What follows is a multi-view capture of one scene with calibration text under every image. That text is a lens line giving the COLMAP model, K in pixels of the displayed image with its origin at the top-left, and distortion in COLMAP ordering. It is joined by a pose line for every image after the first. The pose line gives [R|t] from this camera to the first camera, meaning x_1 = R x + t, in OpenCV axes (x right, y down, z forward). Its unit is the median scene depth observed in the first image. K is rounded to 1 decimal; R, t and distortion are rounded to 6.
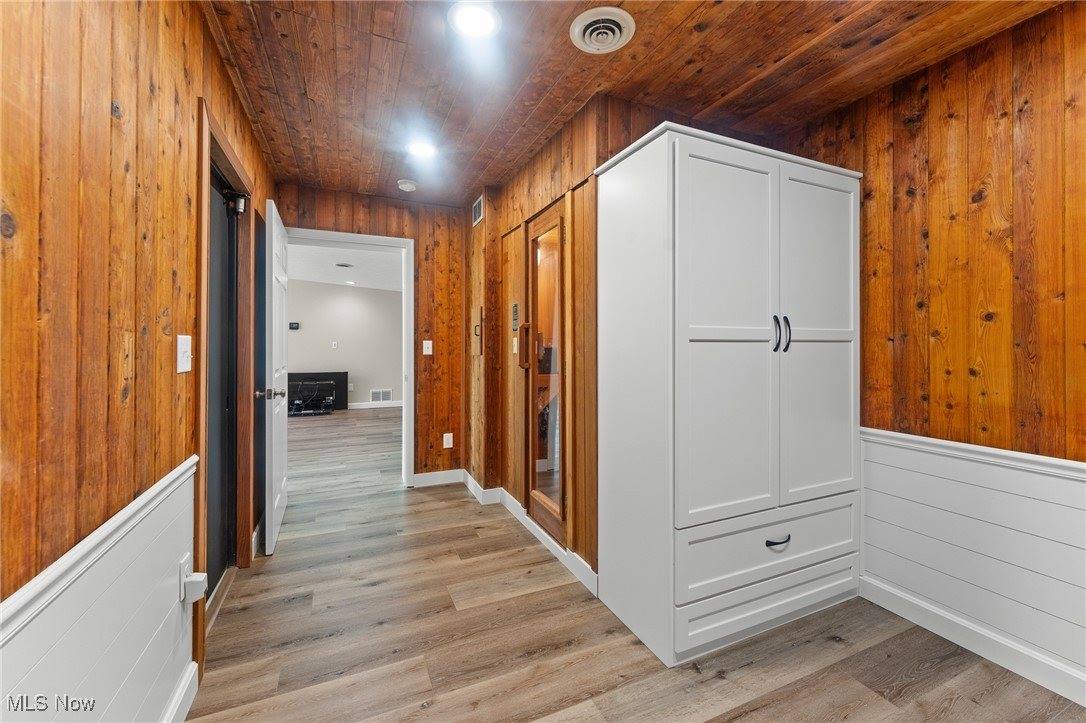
lens RADIAL K [[430.4, 0, 541.1], [0, 430.4, 350.4], [0, 0, 1]] dist [0.003780, -0.000017]
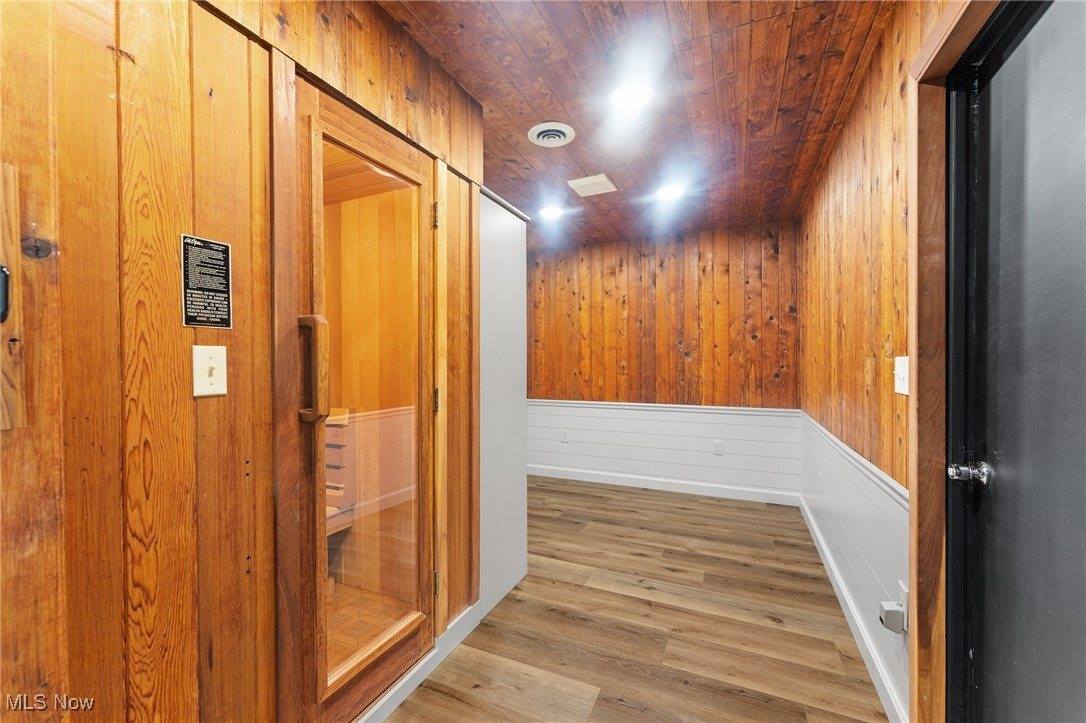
lens RADIAL K [[430.4, 0, 543.9], [0, 430.4, 362.2], [0, 0, 1]] dist [0.003780, -0.000017]
pose [[-0.659066, -0.005343, 0.752066, -0.876297], [0.005965, 0.999906, 0.012331, -0.033762], [-0.752061, 0.012613, -0.658973, 1.920362]]
